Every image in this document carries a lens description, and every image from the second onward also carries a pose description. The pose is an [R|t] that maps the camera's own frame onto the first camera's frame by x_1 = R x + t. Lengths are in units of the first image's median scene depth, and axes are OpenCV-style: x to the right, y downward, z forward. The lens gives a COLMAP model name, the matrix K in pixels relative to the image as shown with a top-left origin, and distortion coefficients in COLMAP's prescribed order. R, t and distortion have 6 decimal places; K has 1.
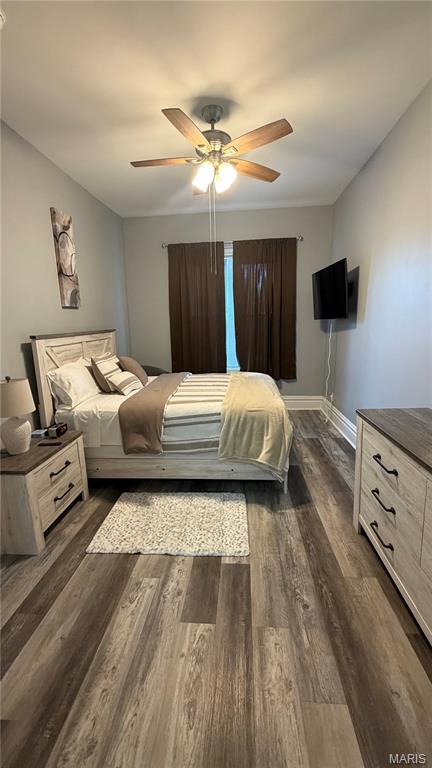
lens RADIAL K [[306.3, 0, 215.5], [0, 306.3, 382.5], [0, 0, 1]] dist [-0.001303, 0.000805]
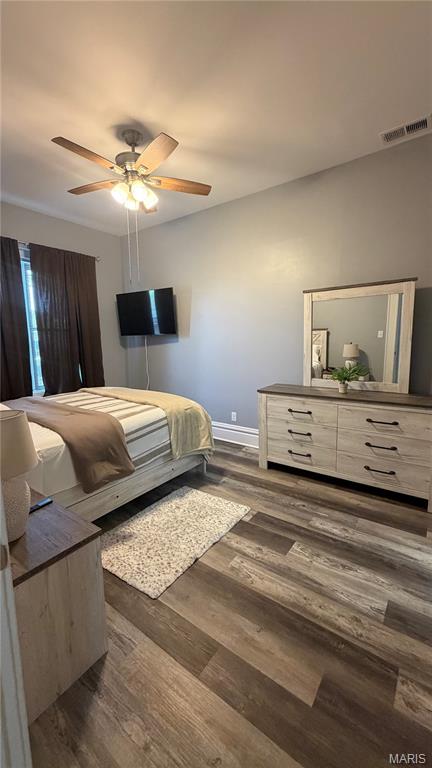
lens RADIAL K [[306.3, 0, 215.5], [0, 306.3, 382.5], [0, 0, 1]] dist [-0.001303, 0.000805]
pose [[0.527456, -0.101304, 0.843521, -0.944772], [0.163134, 0.986467, 0.016463, -0.008598], [-0.833773, 0.128924, 0.536843, 0.332258]]
